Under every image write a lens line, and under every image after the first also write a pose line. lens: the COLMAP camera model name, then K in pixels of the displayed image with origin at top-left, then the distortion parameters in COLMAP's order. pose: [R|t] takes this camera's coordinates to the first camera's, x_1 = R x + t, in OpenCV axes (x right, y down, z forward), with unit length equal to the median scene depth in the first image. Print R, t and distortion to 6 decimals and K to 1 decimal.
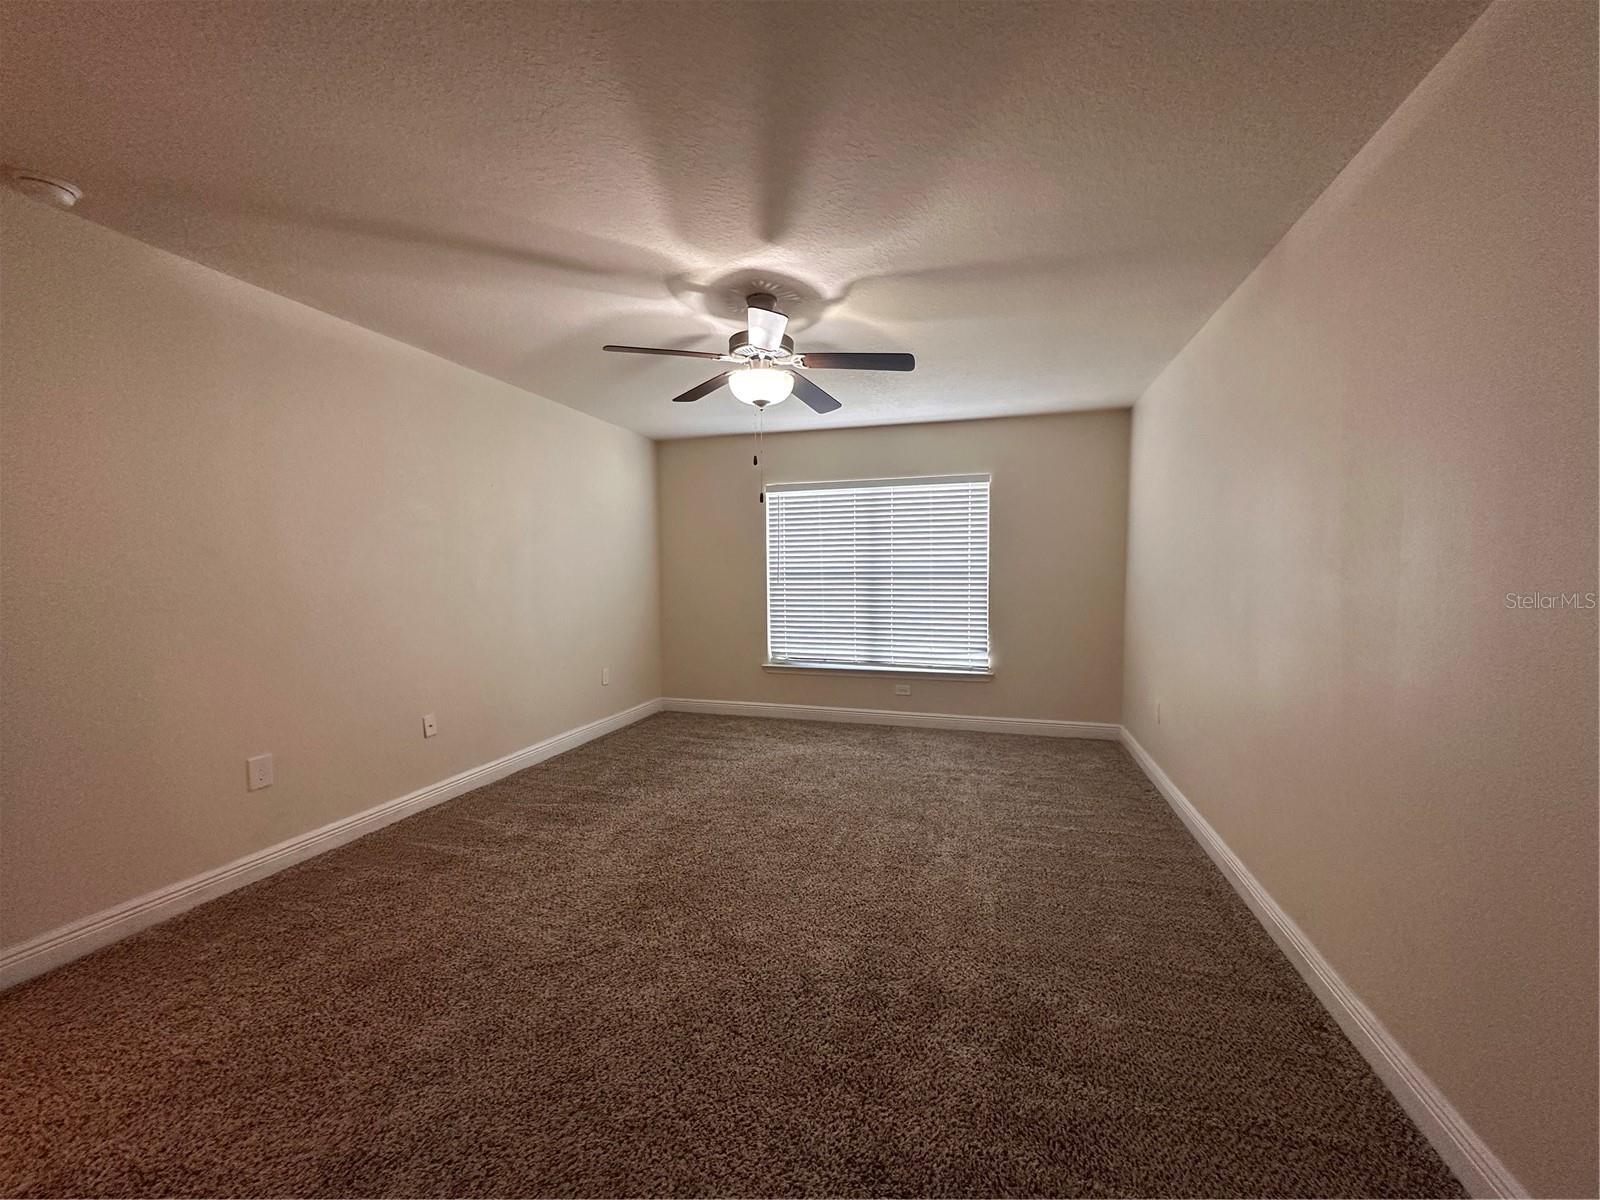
lens RADIAL K [[636.4, 0, 804.9], [0, 636.4, 603.0], [0, 0, 1]] dist [-0.004262, 0.000754]
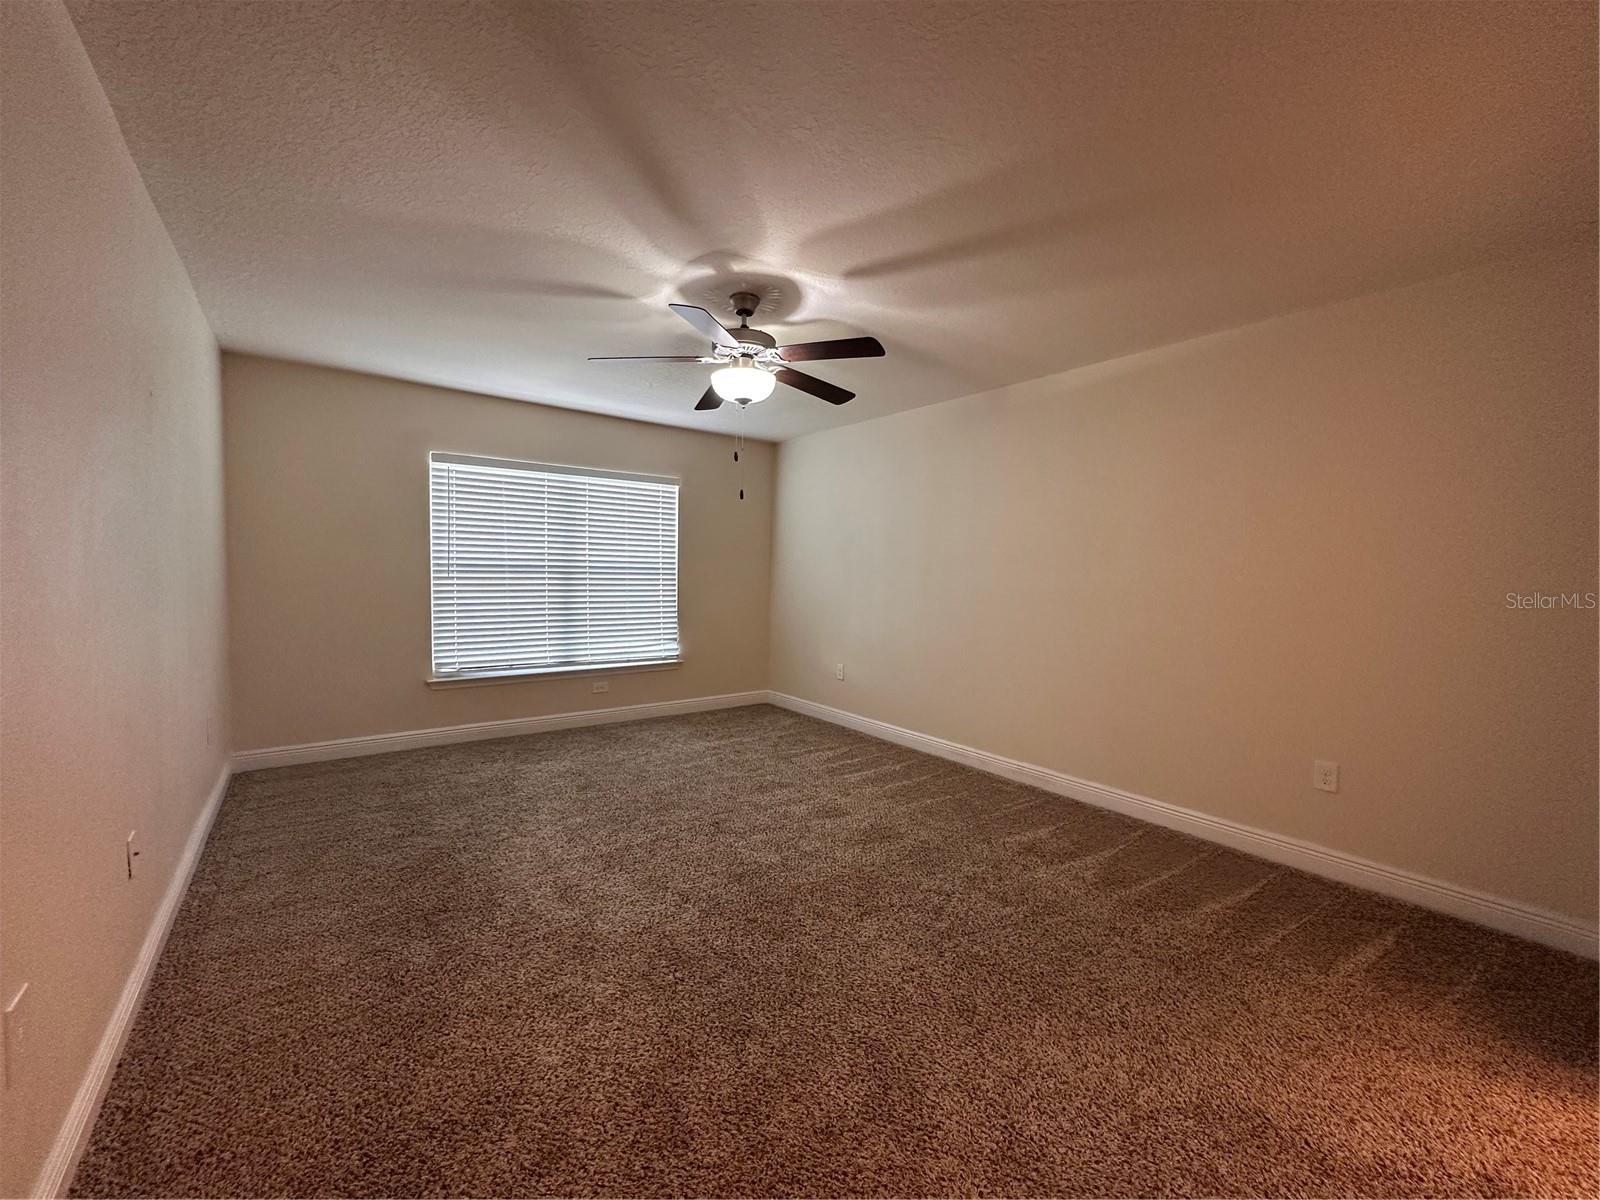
lens RADIAL K [[636.4, 0, 798.9], [0, 636.4, 603.0], [0, 0, 1]] dist [-0.004262, 0.000754]
pose [[0.592571, -0.024972, 0.805131, -0.455524], [0.017295, 0.999683, 0.018278, -0.005394], [-0.805333, 0.003094, 0.592815, 0.178717]]
